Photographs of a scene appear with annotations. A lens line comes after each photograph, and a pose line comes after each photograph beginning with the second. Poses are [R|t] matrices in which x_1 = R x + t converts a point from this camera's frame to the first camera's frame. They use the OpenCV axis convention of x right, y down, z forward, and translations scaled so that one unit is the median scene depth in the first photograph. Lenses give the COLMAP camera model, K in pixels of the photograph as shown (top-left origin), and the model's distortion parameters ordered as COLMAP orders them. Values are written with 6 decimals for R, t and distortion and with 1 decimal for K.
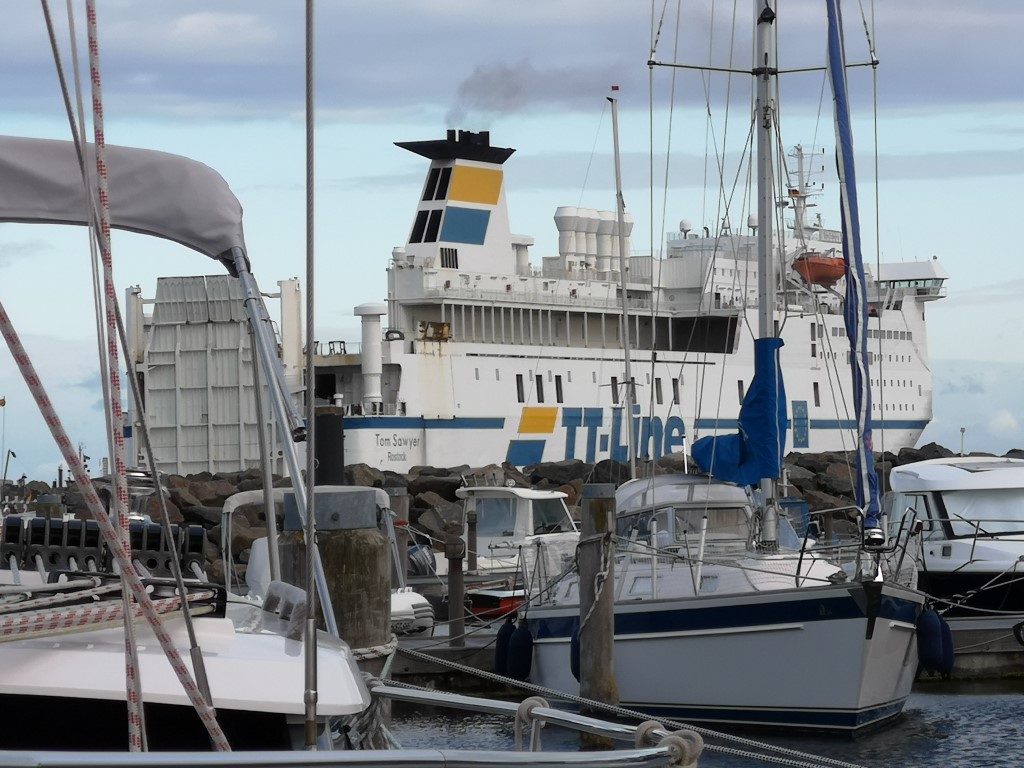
lens RADIAL K [[4948.7, 0, 512.0], [0, 4948.7, 384.0], [0, 0, 1]] dist [0.203704, 2.001492]
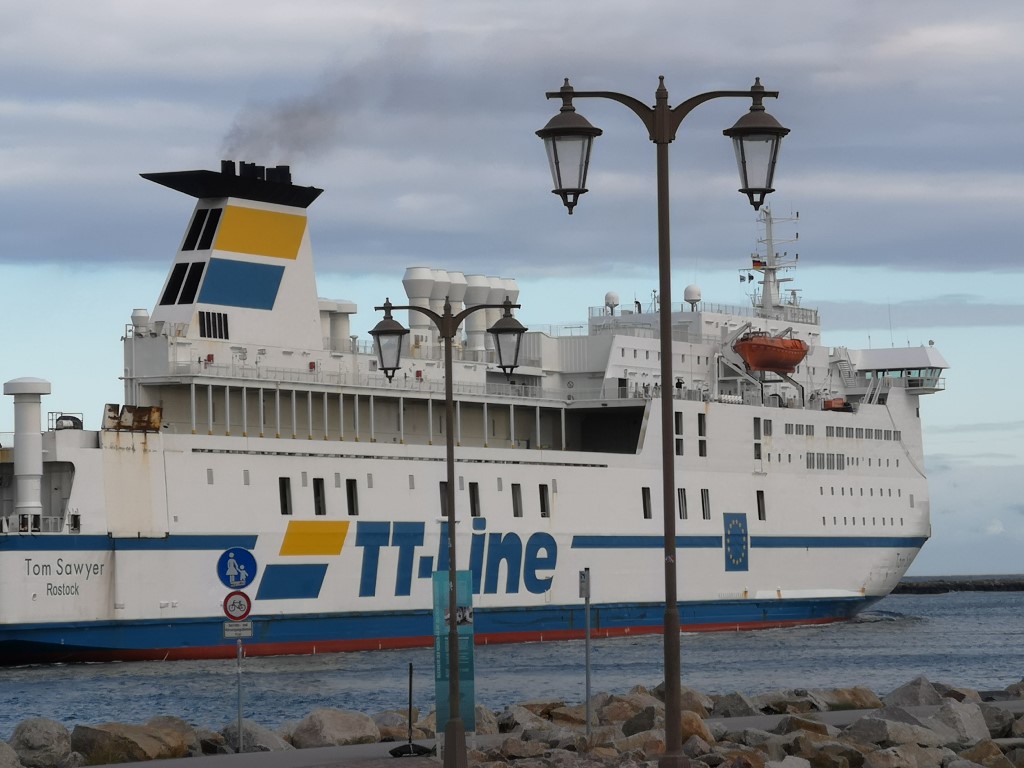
lens RADIAL K [[3938.7, 0, 512.0], [0, 3938.7, 384.0], [0, 0, 1]] dist [0.284127, 3.824884]
pose [[0.996420, 0.006372, -0.084304, 0.083936], [-0.008524, 0.999646, -0.025191, -0.001280], [0.084114, 0.025820, 0.996122, 0.389041]]
